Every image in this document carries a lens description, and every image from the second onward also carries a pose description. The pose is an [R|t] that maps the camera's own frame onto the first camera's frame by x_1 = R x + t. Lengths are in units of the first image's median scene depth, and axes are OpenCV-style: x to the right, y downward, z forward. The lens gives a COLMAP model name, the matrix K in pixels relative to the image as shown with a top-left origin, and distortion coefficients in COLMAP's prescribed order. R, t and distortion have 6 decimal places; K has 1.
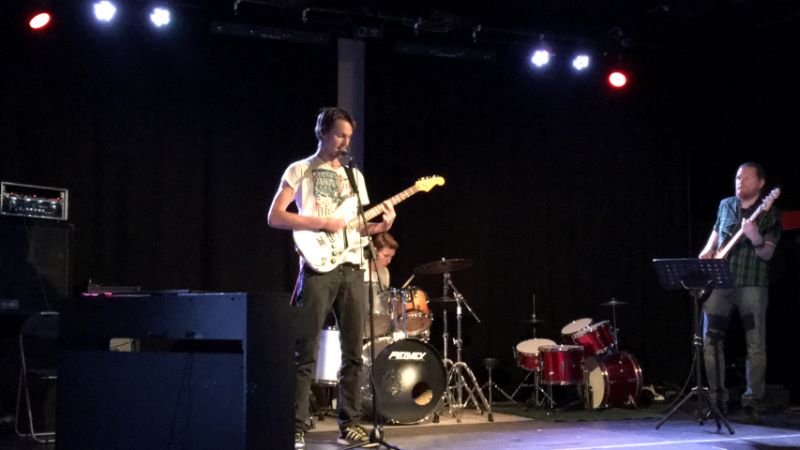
lens RADIAL K [[1102.9, 0, 415.6], [0, 1102.9, 220.8], [0, 0, 1]] dist [0.041953, 0.000000]
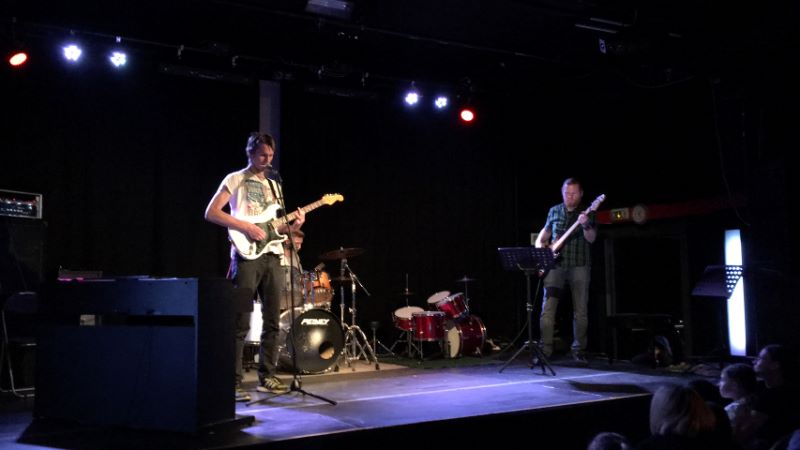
lens RADIAL K [[800.8, 0, 412.6], [0, 800.8, 223.6], [0, 0, 1]] dist [0.050137, 0.000000]
pose [[0.991141, 0.000892, 0.132809, -0.018705], [-0.002085, 0.999959, 0.008845, -0.003719], [-0.132795, -0.009043, 0.991102, 0.032965]]
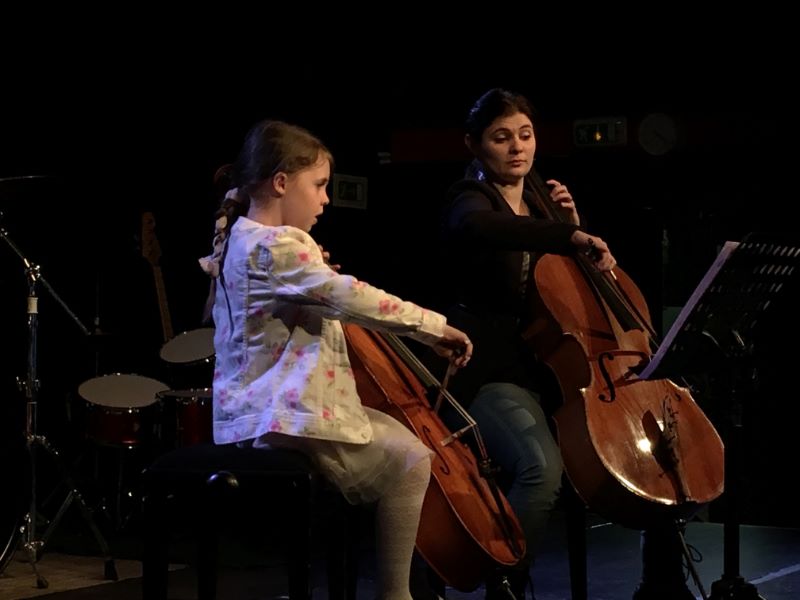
lens RADIAL K [[1824.4, 0, 392.2], [0, 1824.4, 306.7], [0, 0, 1]] dist [0.008345, 0.000000]
pose [[0.842242, 0.016027, 0.538861, -0.203791], [-0.057253, 0.996564, 0.059848, 0.035636], [-0.536051, -0.081258, 0.840266, 0.385563]]
